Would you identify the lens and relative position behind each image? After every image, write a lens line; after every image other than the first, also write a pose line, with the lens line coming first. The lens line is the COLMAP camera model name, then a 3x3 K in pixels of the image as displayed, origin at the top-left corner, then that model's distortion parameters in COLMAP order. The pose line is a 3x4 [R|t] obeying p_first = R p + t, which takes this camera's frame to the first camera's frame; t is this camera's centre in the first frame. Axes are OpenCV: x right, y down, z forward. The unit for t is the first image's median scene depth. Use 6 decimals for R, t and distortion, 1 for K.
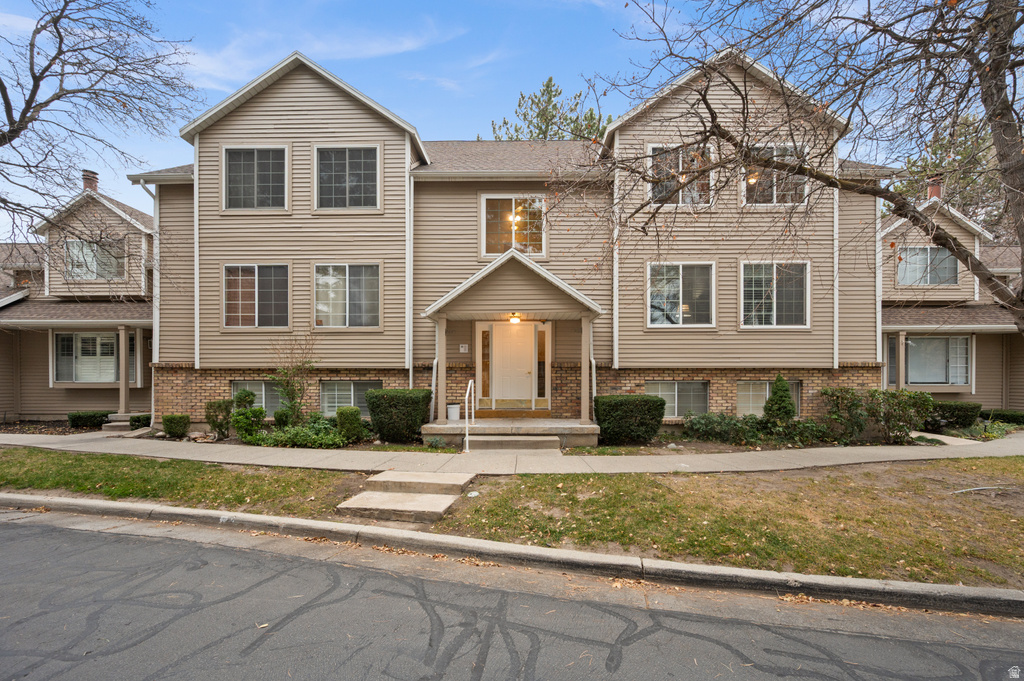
lens RADIAL K [[417.3, 0, 504.5], [0, 417.3, 379.7], [0, 0, 1]] dist [-0.001521, -0.000509]
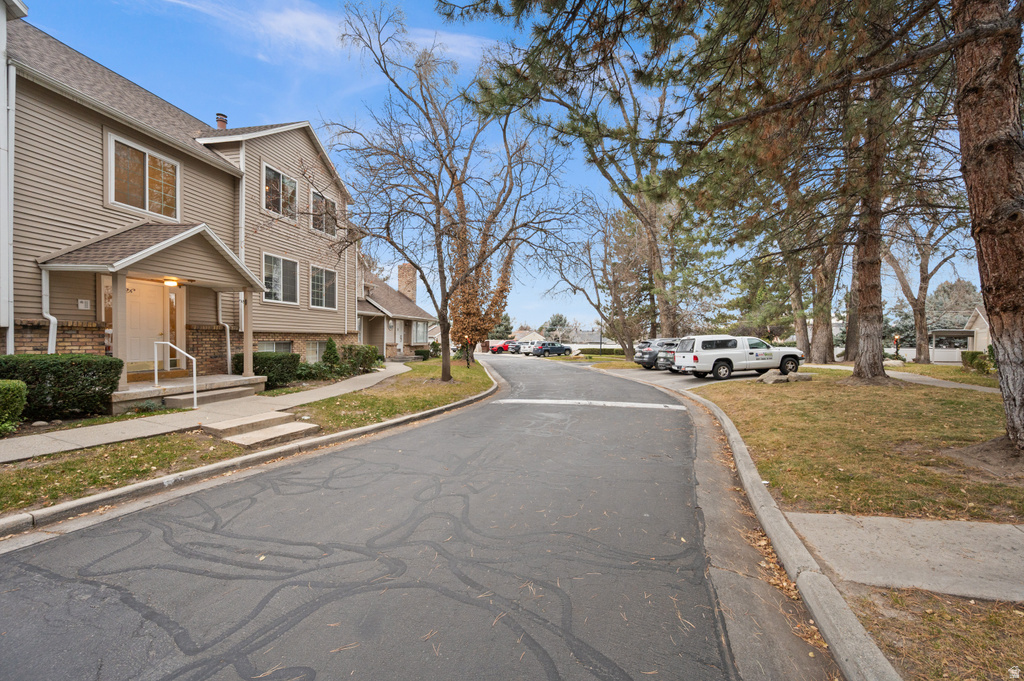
lens RADIAL K [[417.3, 0, 506.3], [0, 417.3, 340.5], [0, 0, 1]] dist [-0.001521, -0.000509]
pose [[0.168901, -0.003213, 0.985628, -0.837786], [0.004751, 0.999986, 0.002446, -0.000100], [-0.985622, 0.004269, 0.168914, 0.022540]]
